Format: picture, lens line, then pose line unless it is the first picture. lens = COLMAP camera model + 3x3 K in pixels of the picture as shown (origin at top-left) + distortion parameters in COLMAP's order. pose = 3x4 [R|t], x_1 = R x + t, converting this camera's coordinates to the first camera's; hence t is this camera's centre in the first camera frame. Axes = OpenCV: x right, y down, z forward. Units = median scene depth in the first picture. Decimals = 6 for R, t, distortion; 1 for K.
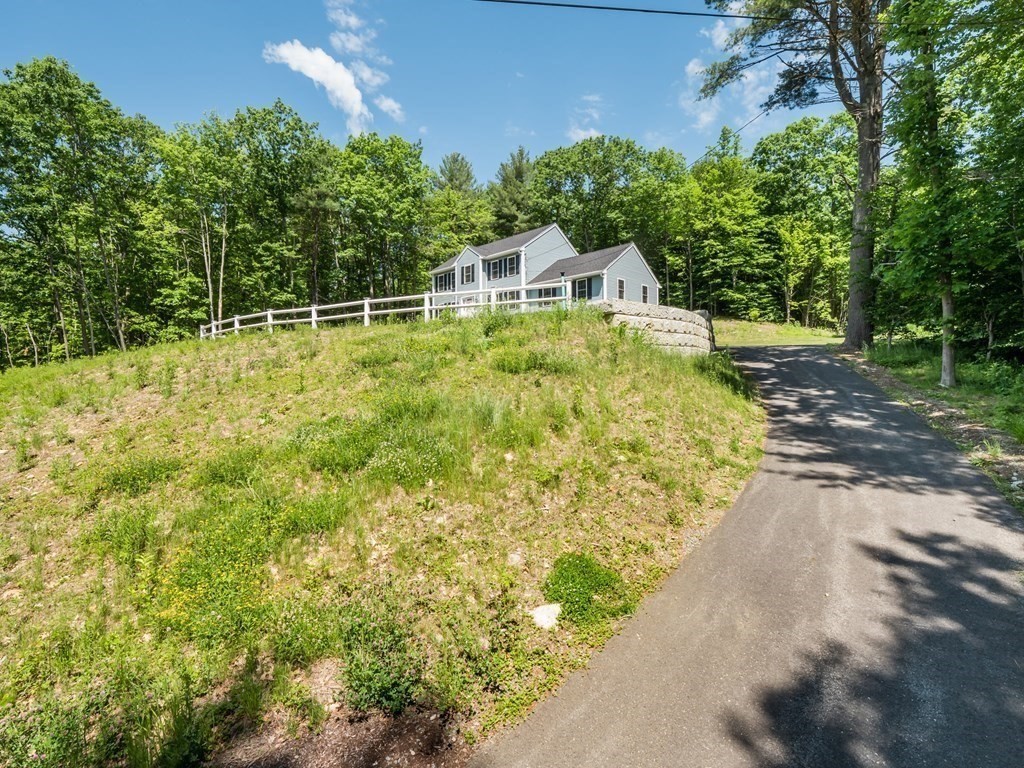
lens RADIAL K [[493.7, 0, 507.9], [0, 493.7, 374.5], [0, 0, 1]] dist [-0.011042, -0.006033]
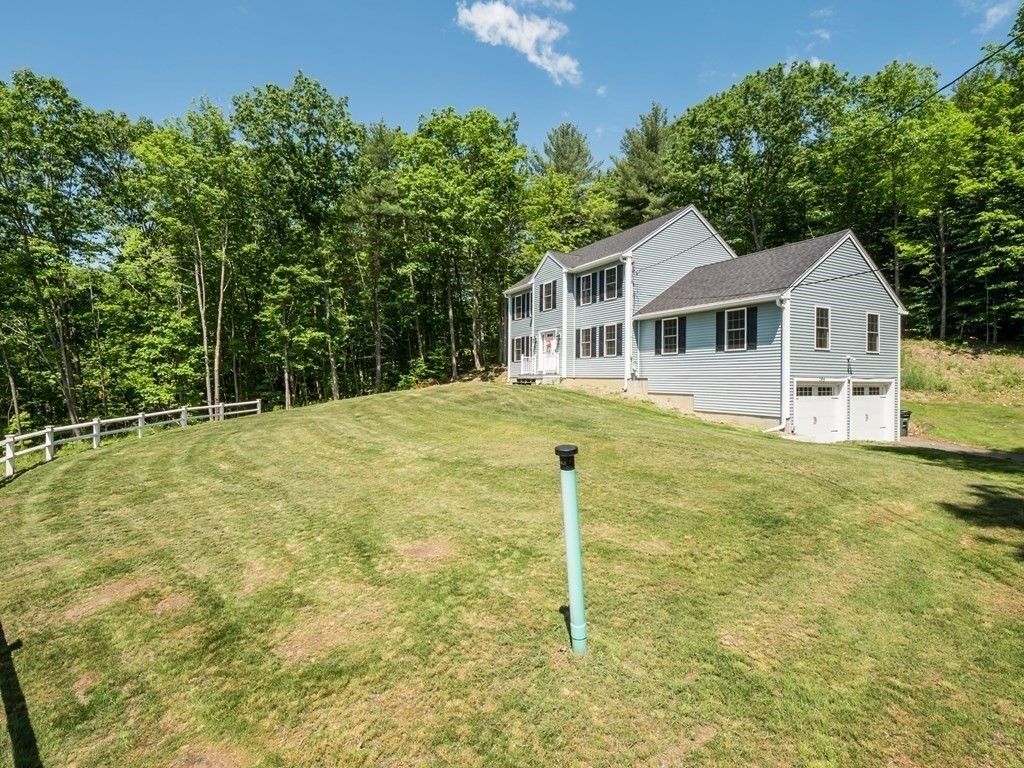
lens RADIAL K [[493.7, 0, 507.9], [0, 493.7, 374.5], [0, 0, 1]] dist [-0.011042, -0.006033]
pose [[0.952413, 0.010925, -0.304614, 0.055963], [-0.007102, 0.999882, 0.013658, -0.090688], [0.304728, -0.010845, 0.952378, 0.303982]]
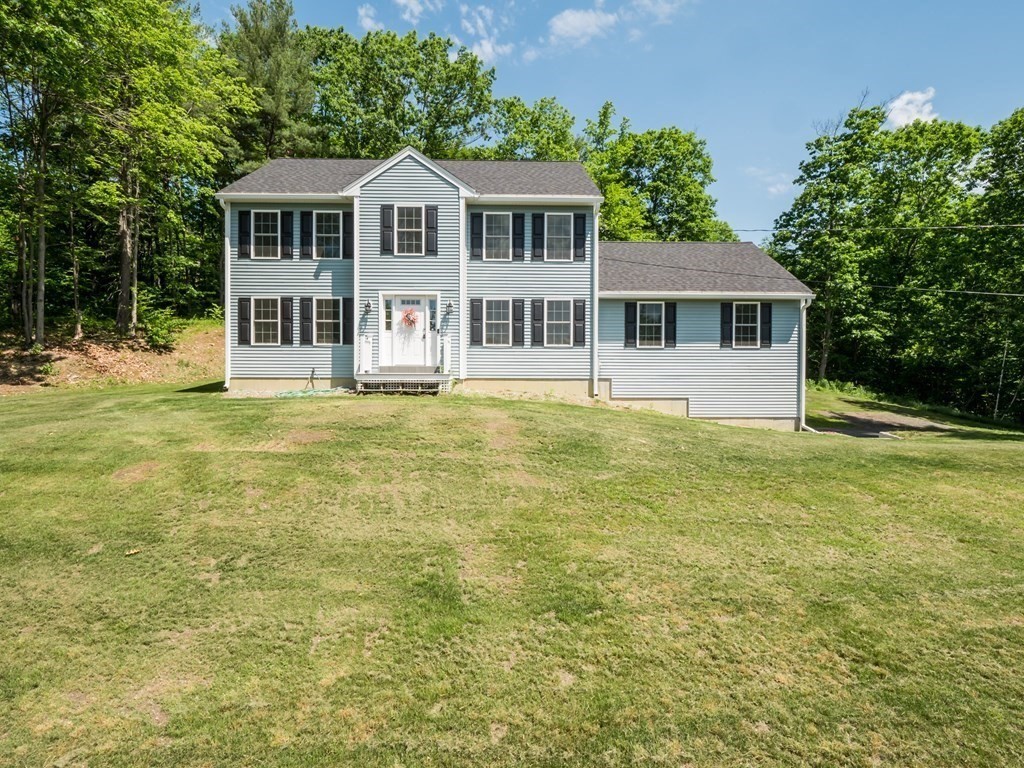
lens RADIAL K [[493.7, 0, 507.9], [0, 493.7, 374.5], [0, 0, 1]] dist [-0.011042, -0.006033]
pose [[0.687259, 0.010325, 0.726339, -0.238866], [-0.017126, 0.999851, 0.001991, -0.084983], [-0.726211, -0.013808, 0.687334, 0.587573]]
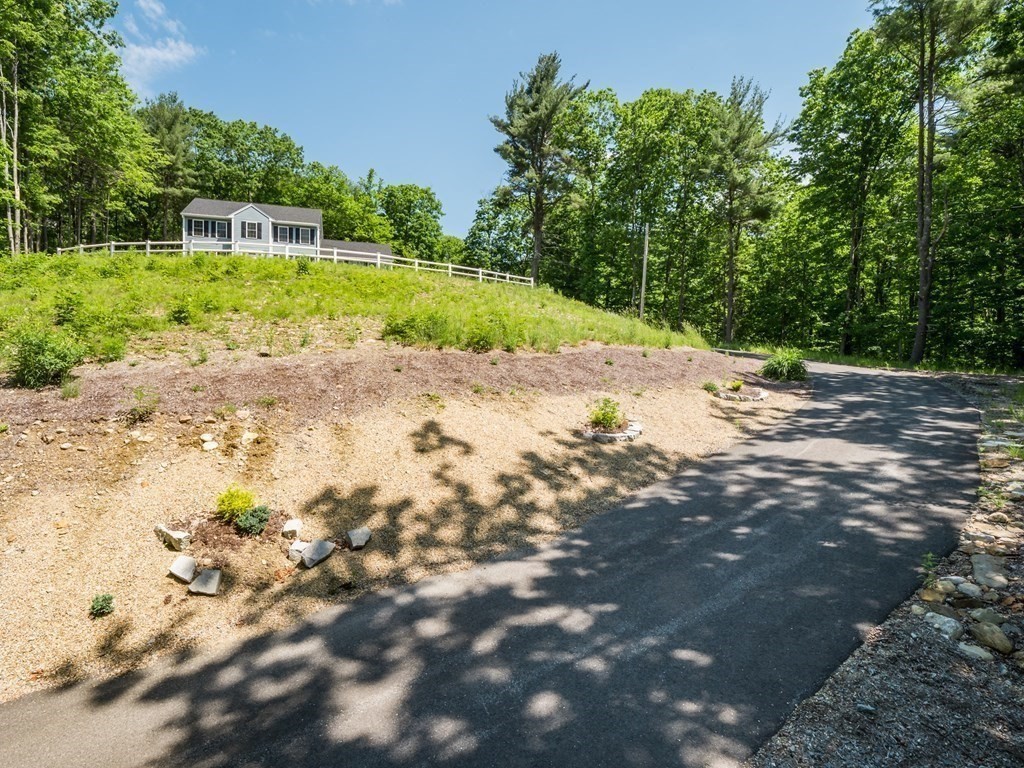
lens RADIAL K [[493.7, 0, 507.9], [0, 493.7, 374.5], [0, 0, 1]] dist [-0.011042, -0.006033]
pose [[0.461444, 0.027010, 0.886758, -0.643640], [-0.008098, 0.999623, -0.026234, 0.115793], [-0.887132, 0.004925, 0.461489, -0.001010]]
